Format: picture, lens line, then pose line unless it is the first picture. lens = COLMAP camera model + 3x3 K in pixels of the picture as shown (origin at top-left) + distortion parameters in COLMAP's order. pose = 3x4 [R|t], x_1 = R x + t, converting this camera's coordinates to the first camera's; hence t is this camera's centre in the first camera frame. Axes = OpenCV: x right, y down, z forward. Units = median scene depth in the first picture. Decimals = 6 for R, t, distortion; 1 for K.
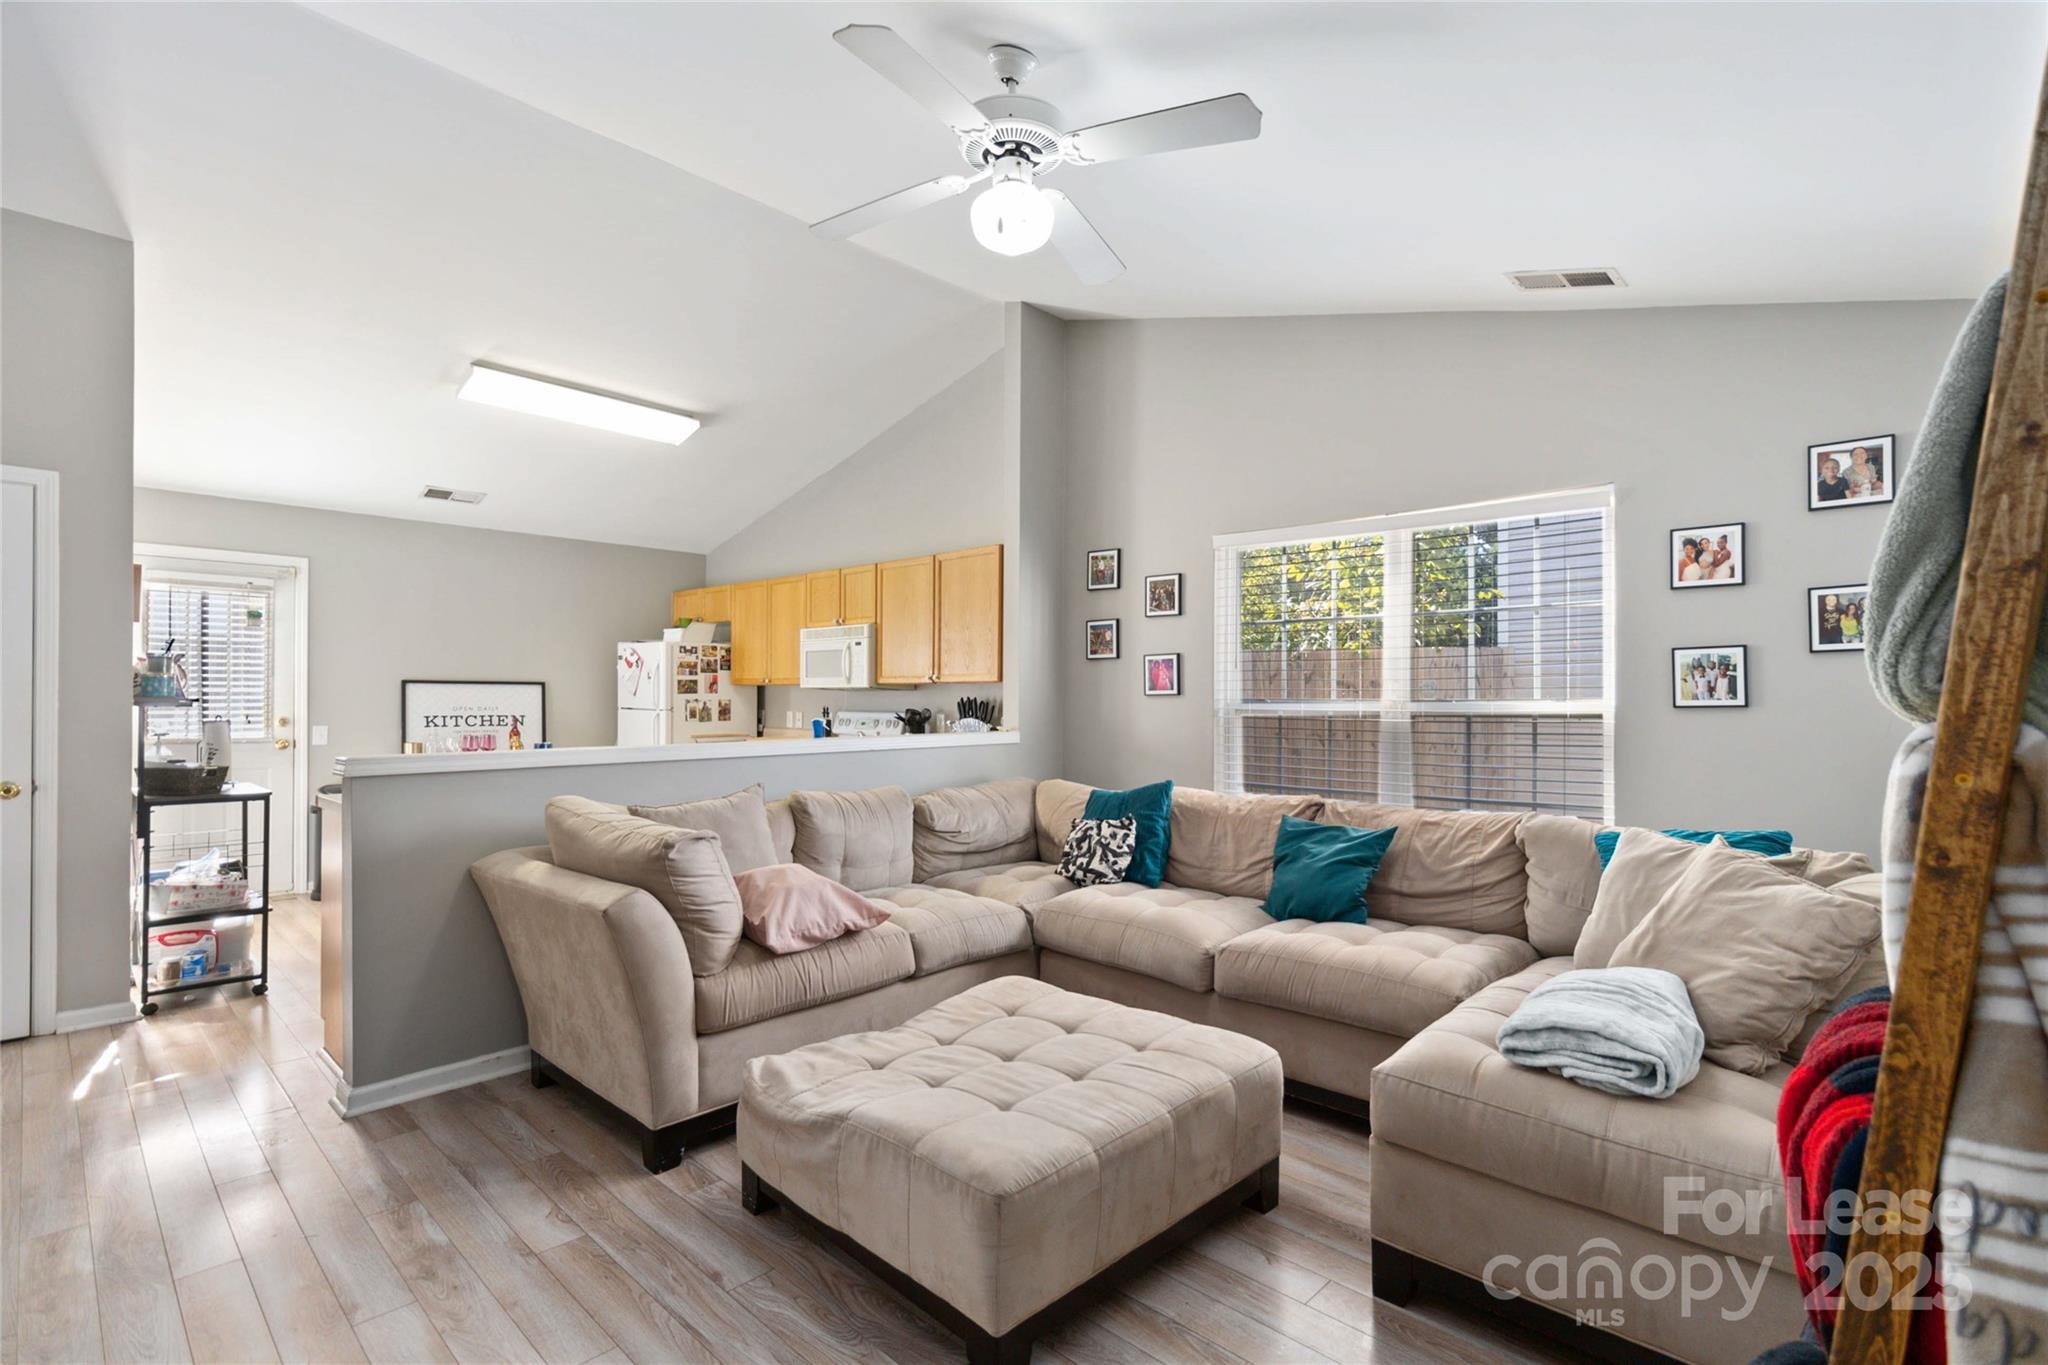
lens RADIAL K [[960.0, 0, 1024.4], [0, 960.0, 683.7], [0, 0, 1]] dist [0.006465, 0.000669]
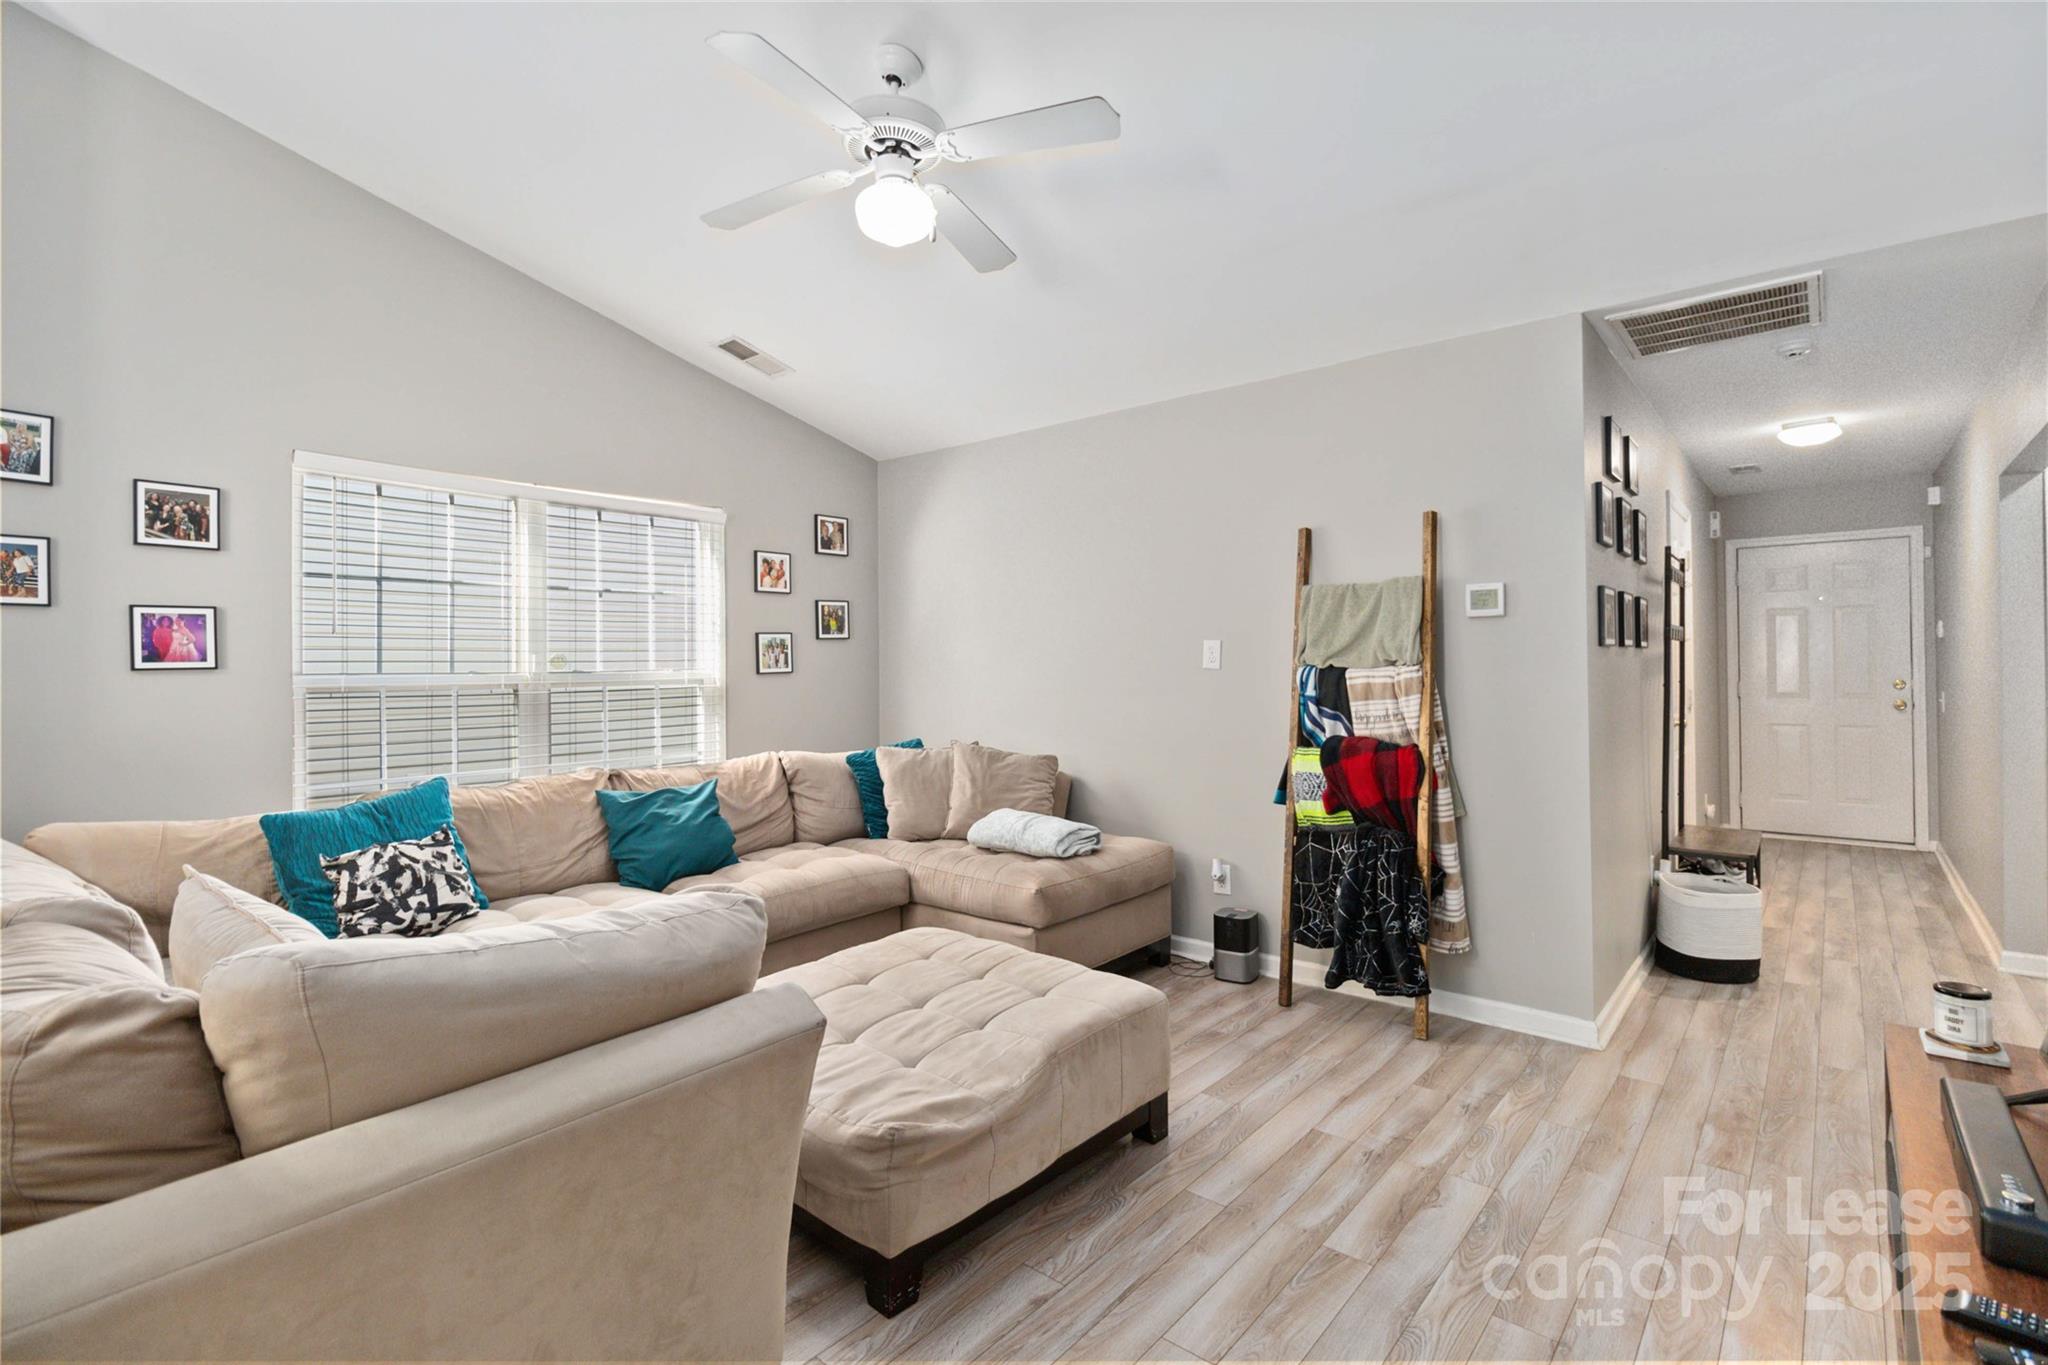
lens RADIAL K [[960.0, 0, 1024.4], [0, 960.0, 671.2], [0, 0, 1]] dist [0.006465, 0.000669]
pose [[-0.061518, -0.007500, 0.998078, -0.789194], [-0.004008, 0.999966, 0.007267, 0.008704], [-0.998098, -0.003553, -0.061546, 0.691521]]
